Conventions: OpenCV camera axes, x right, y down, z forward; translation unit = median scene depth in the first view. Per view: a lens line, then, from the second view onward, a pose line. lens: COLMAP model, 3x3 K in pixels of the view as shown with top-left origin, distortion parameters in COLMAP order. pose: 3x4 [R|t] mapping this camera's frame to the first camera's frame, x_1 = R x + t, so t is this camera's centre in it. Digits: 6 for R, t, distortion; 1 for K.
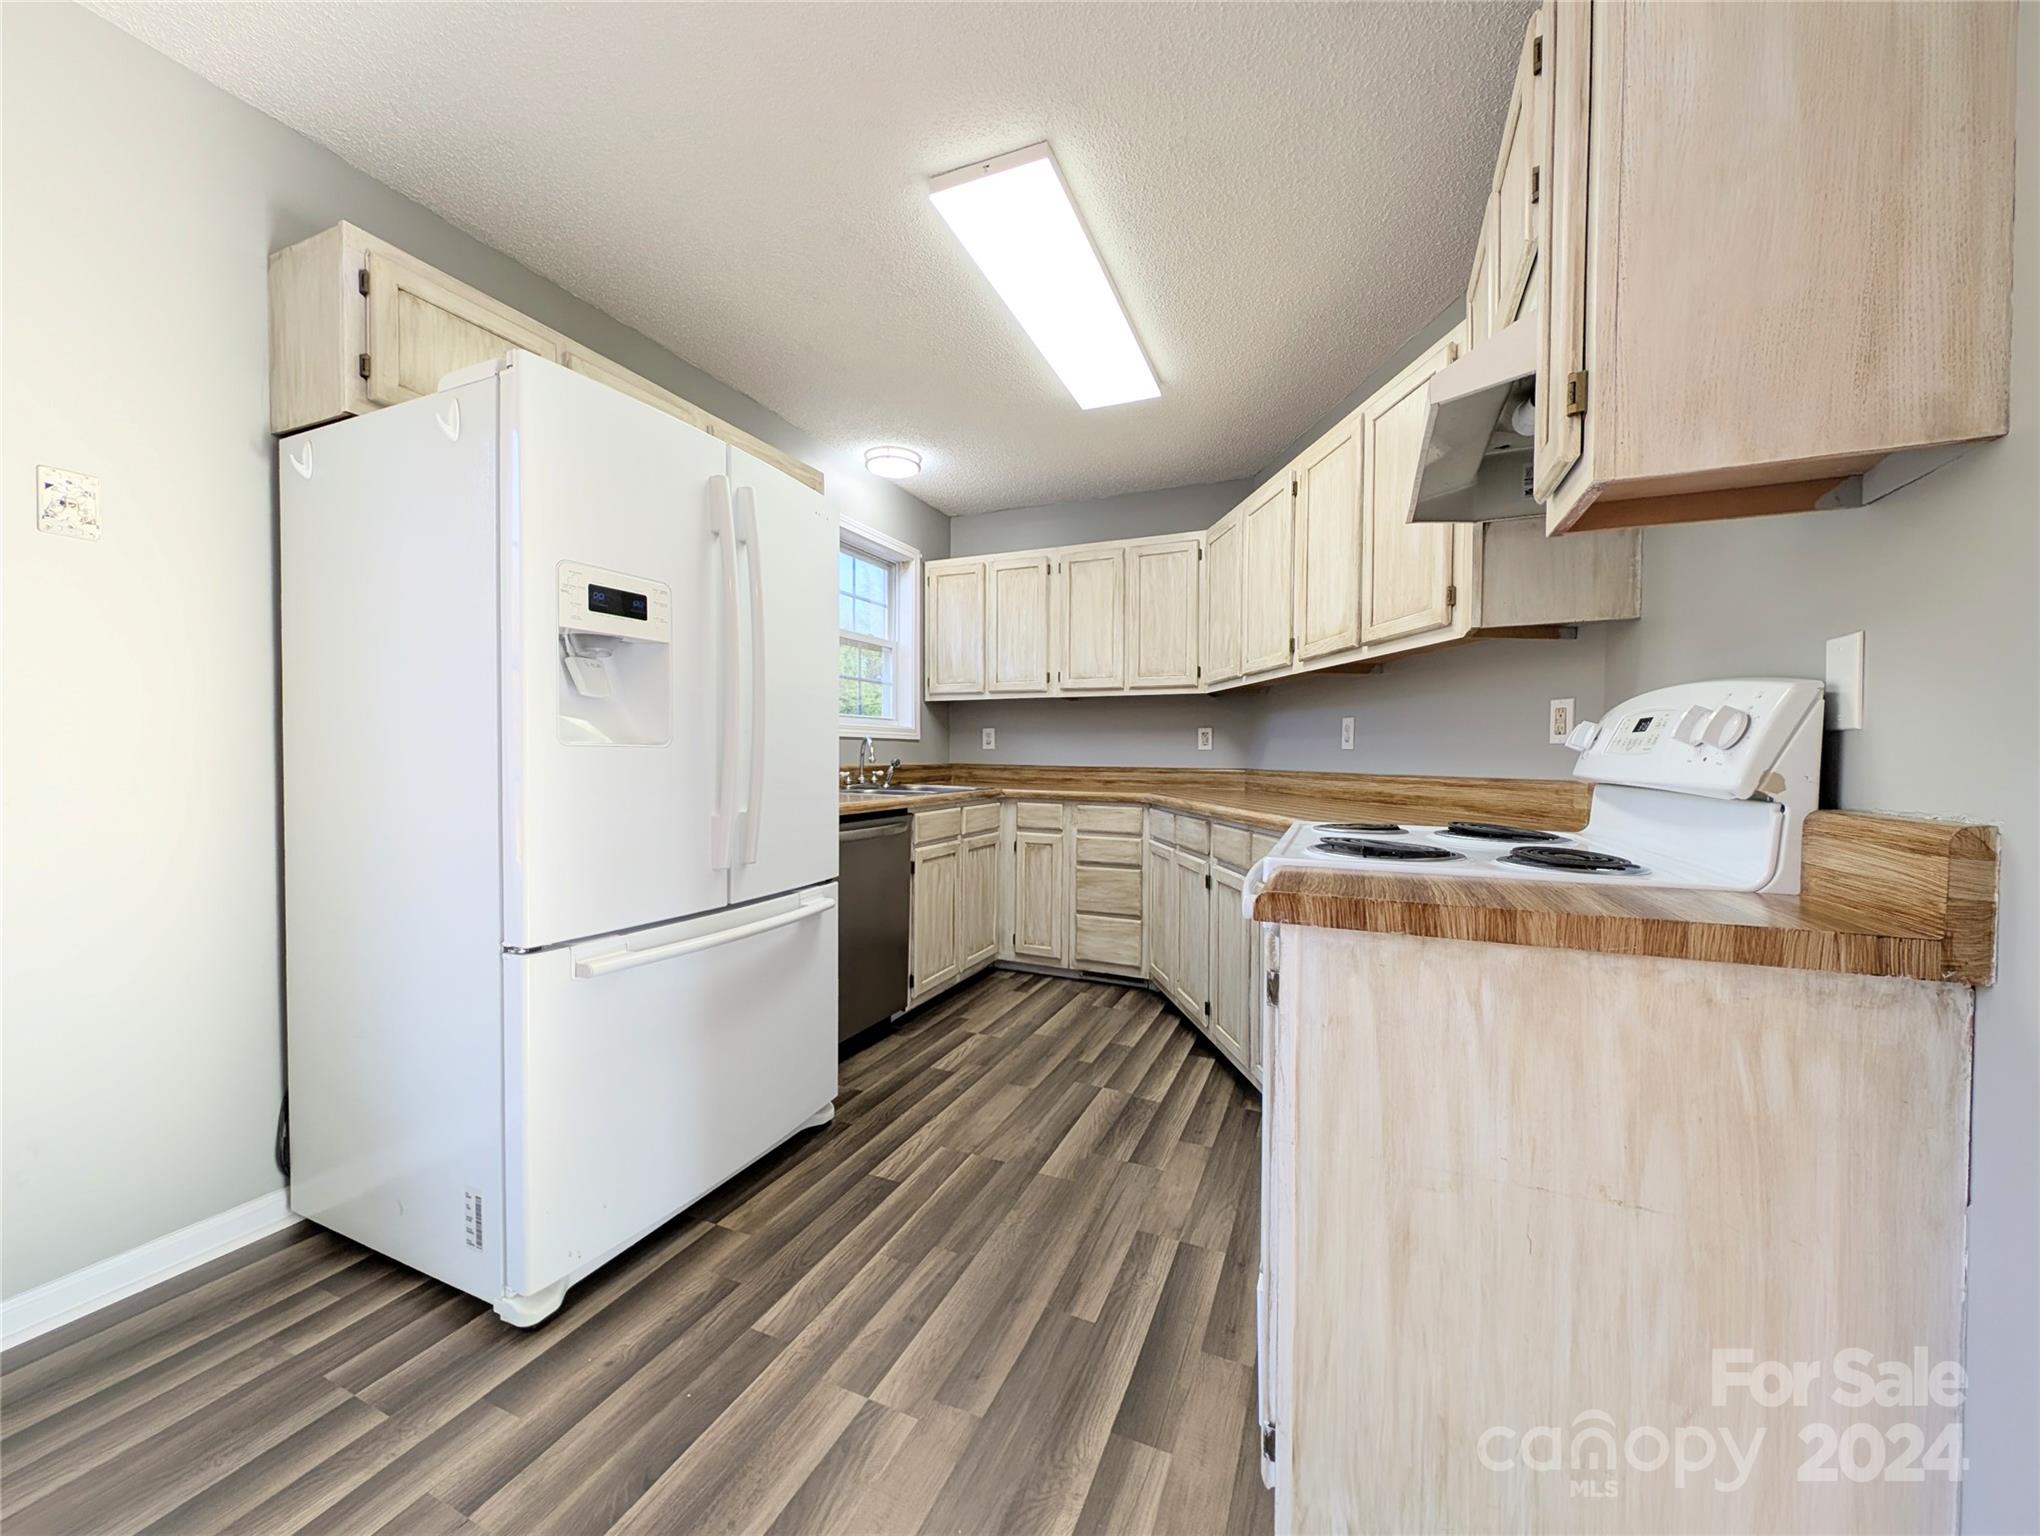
lens RADIAL K [[762.6, 0, 1017.8], [0, 762.6, 773.7], [0, 0, 1]] dist [0.001398, -0.001166]
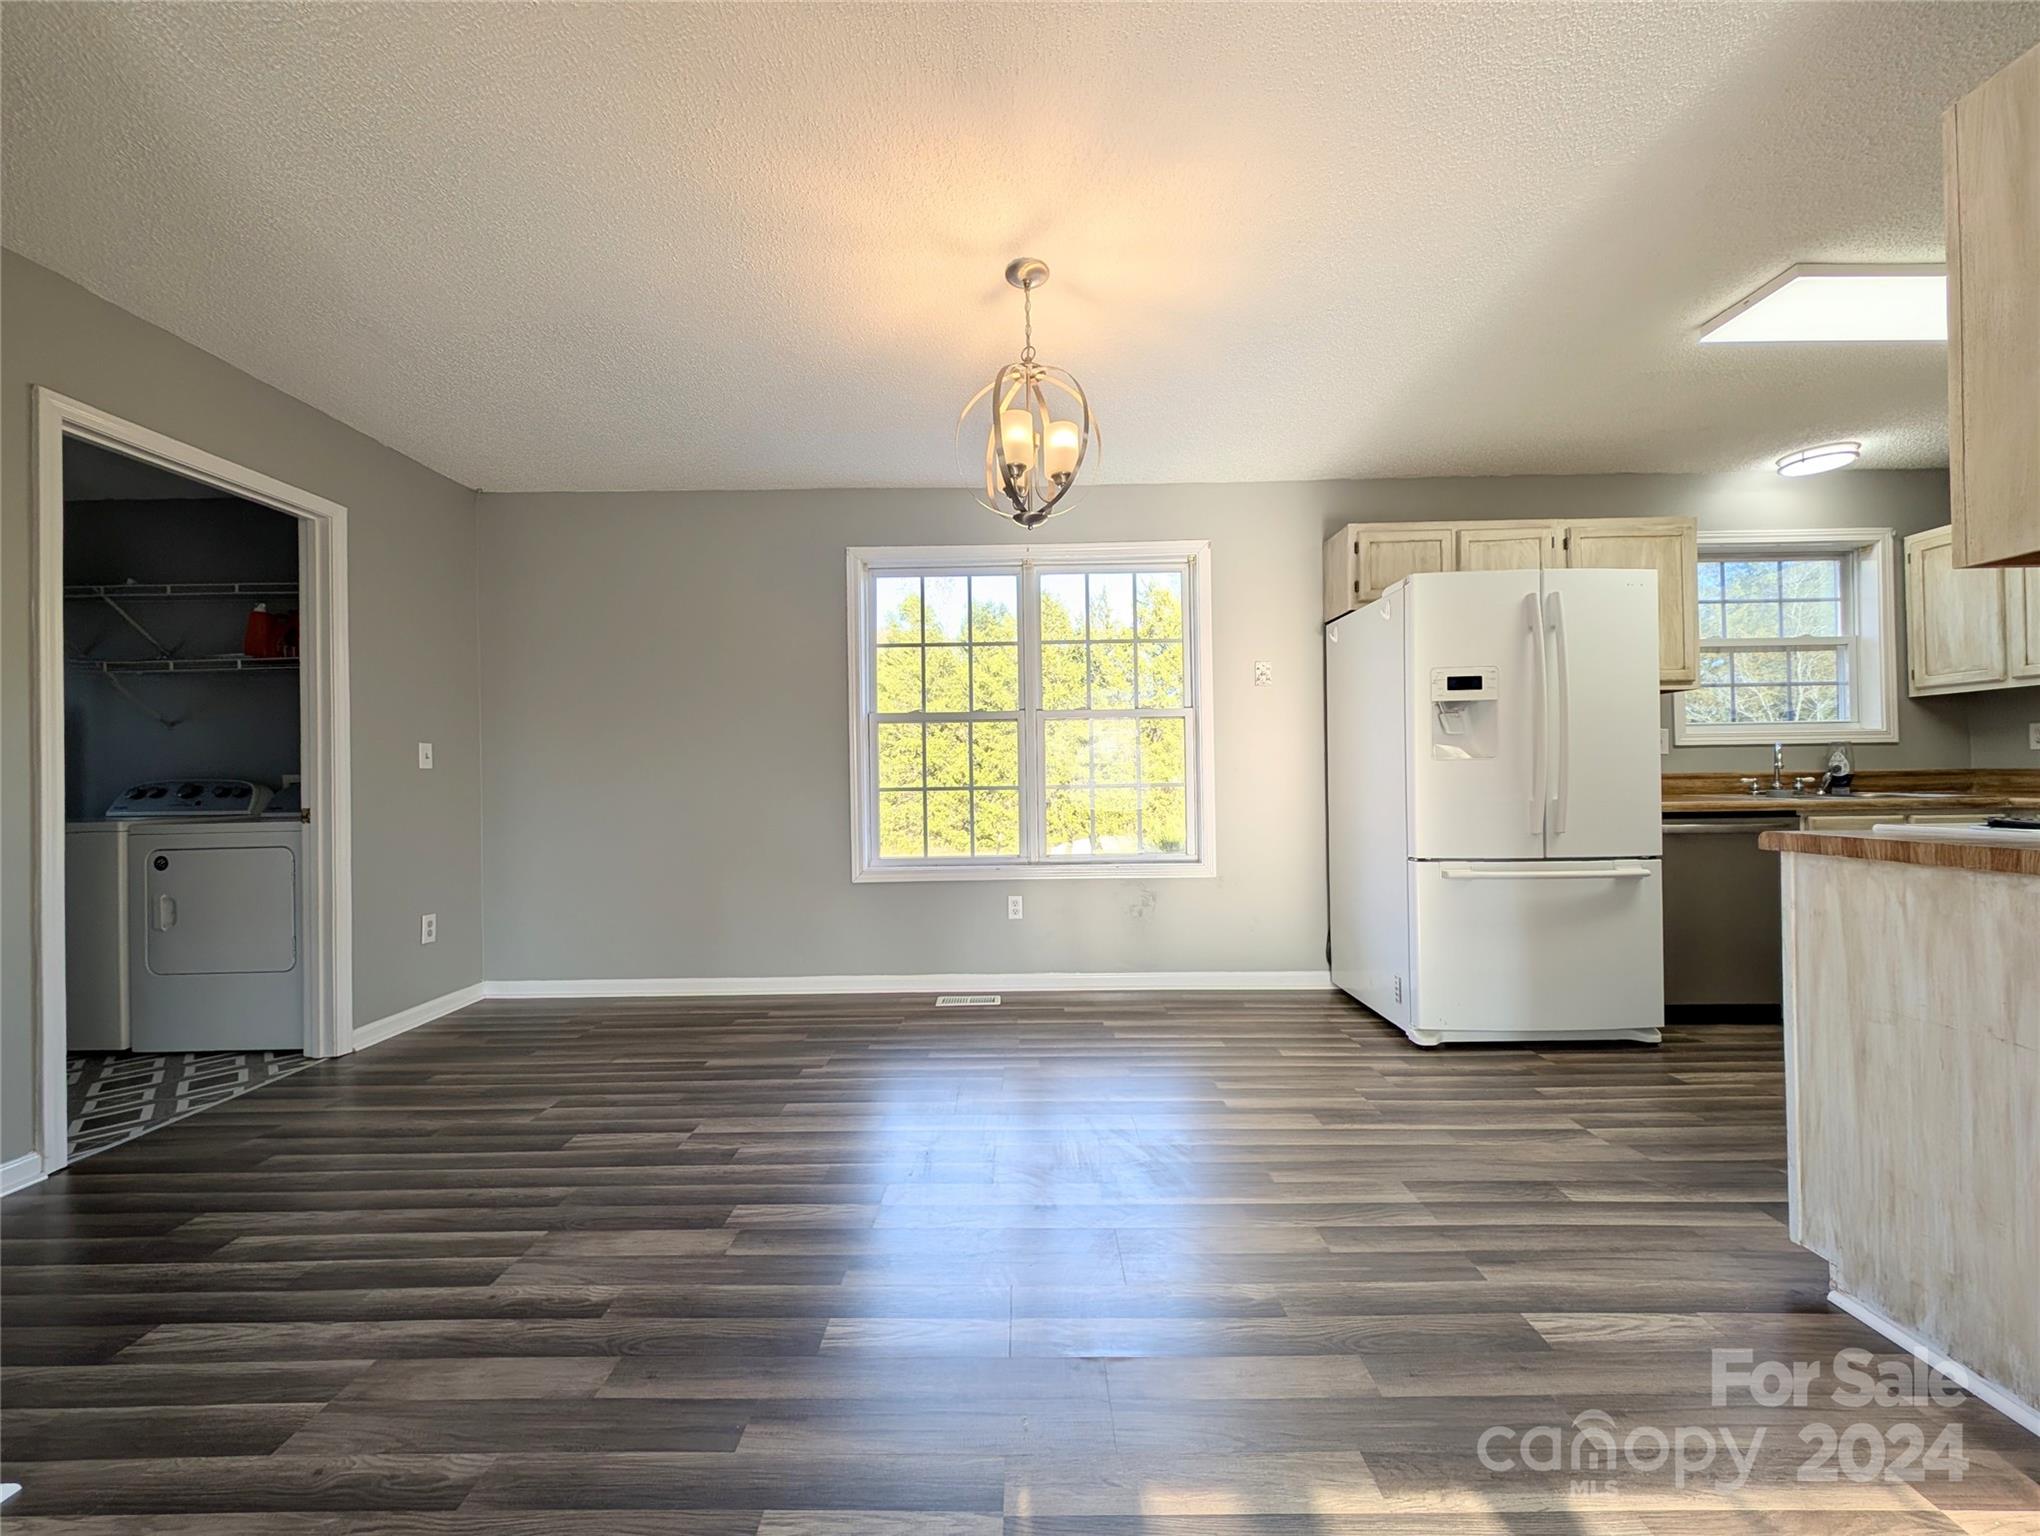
lens RADIAL K [[762.6, 0, 1019.6], [0, 762.6, 772.7], [0, 0, 1]] dist [0.001398, -0.001166]
pose [[0.393702, -0.018103, -0.919060, 0.396791], [-0.006268, 0.999730, -0.022377, 0.023399], [0.919217, 0.014570, 0.393482, -0.383753]]
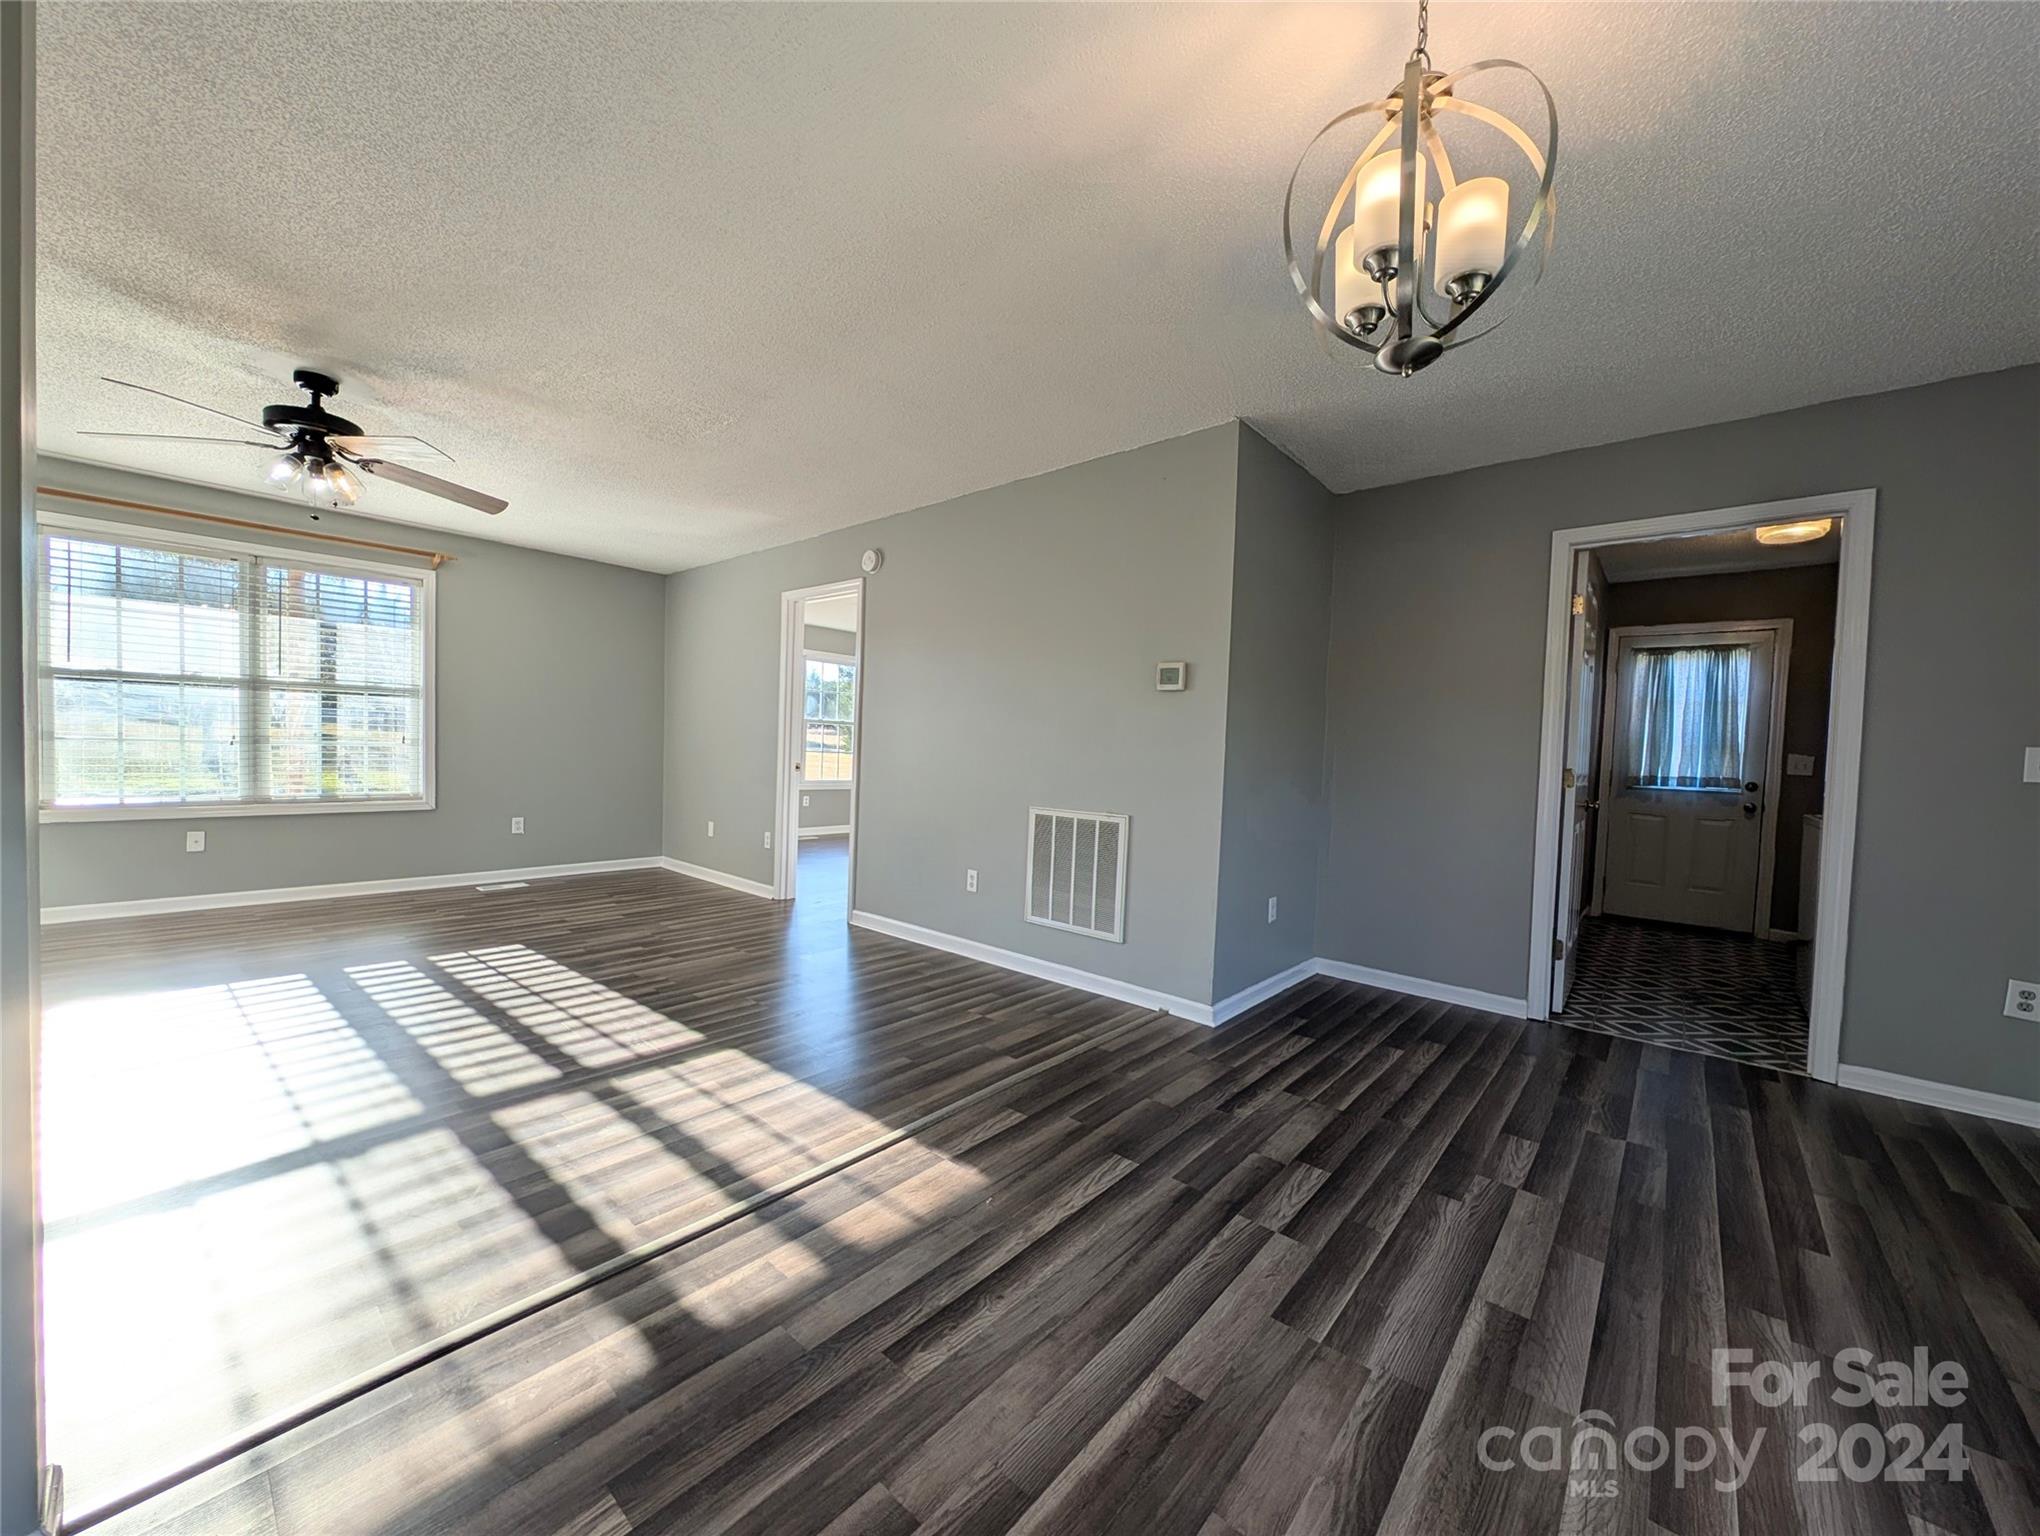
lens RADIAL K [[762.6, 0, 1022.9], [0, 762.6, 768.3], [0, 0, 1]] dist [0.001398, -0.001166]
pose [[-0.953018, -0.046934, 0.299255, -0.208051], [-0.033703, 0.998219, 0.049227, -0.024650], [-0.301032, 0.036828, -0.952903, 0.392940]]
